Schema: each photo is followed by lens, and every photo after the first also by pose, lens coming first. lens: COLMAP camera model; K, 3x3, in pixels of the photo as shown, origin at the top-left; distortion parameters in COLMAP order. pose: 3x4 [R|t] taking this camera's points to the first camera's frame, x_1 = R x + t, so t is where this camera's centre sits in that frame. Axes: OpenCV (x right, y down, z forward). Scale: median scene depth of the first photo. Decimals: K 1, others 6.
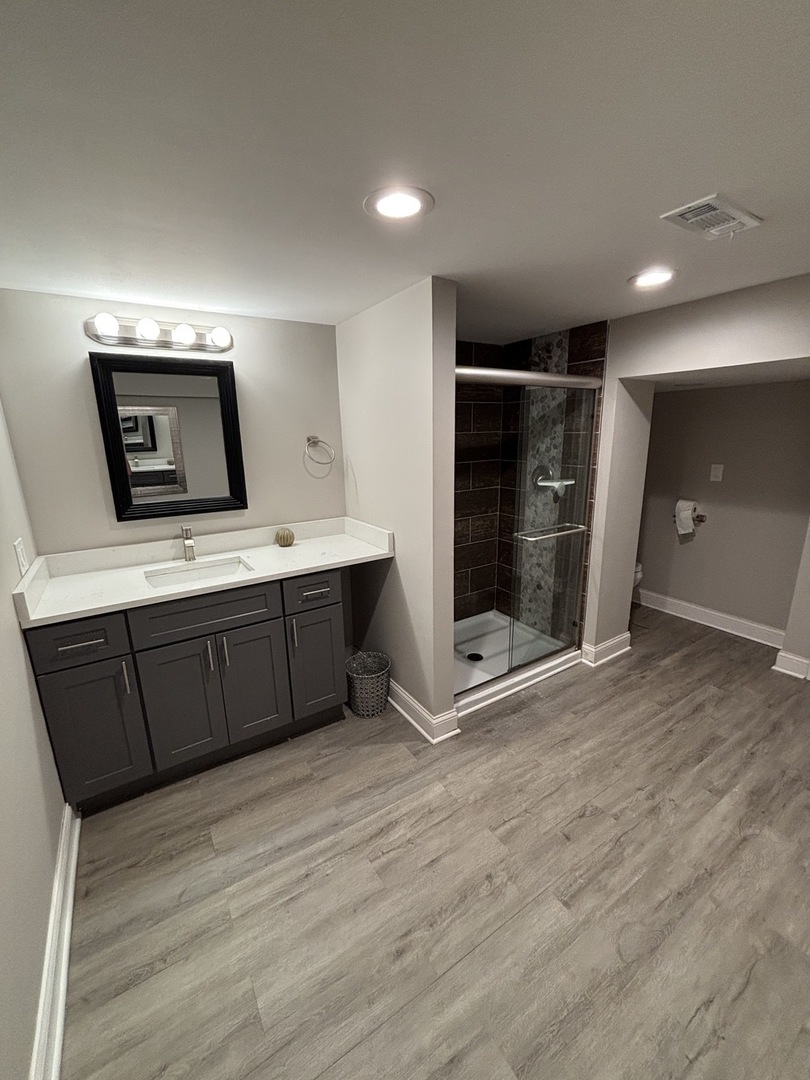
lens RADIAL K [[438.5, 0, 406.7], [0, 438.5, 538.8], [0, 0, 1]] dist [-0.007875, 0.000931]
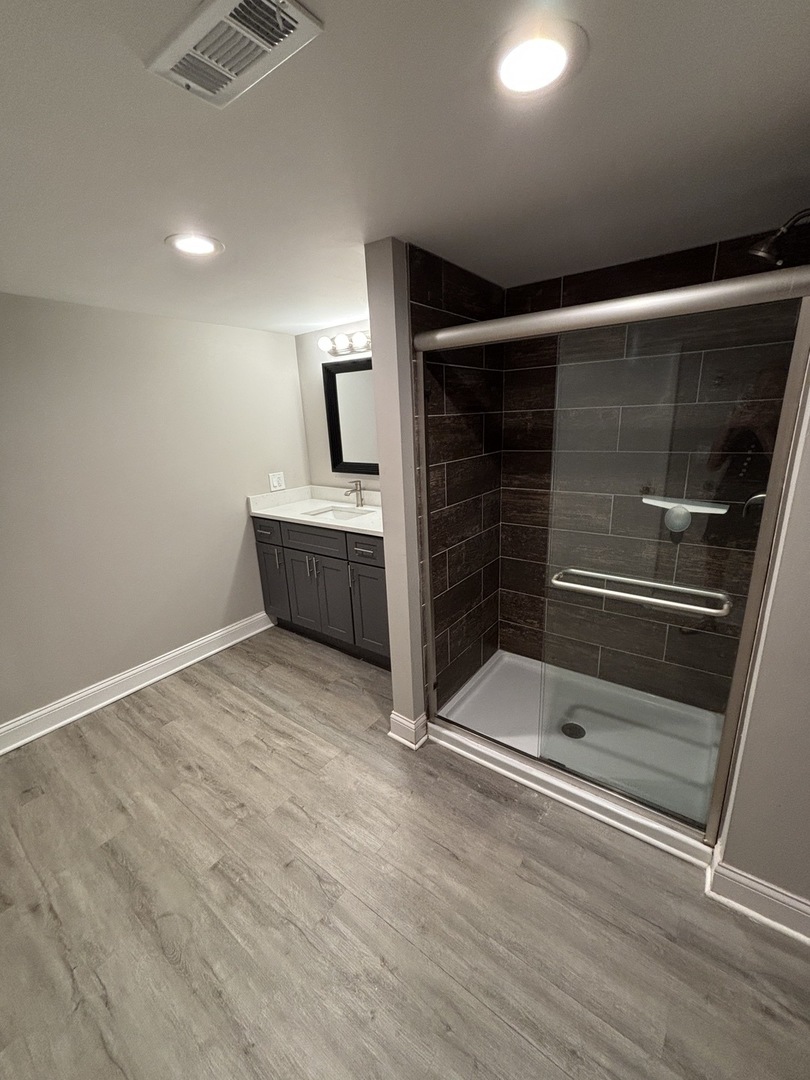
lens RADIAL K [[438.5, 0, 406.7], [0, 438.5, 538.8], [0, 0, 1]] dist [-0.007875, 0.000931]
pose [[0.350700, 0.255995, -0.900820, 1.079861], [-0.189784, 0.961381, 0.199320, -0.201676], [0.917056, 0.101059, 0.385740, 0.784631]]
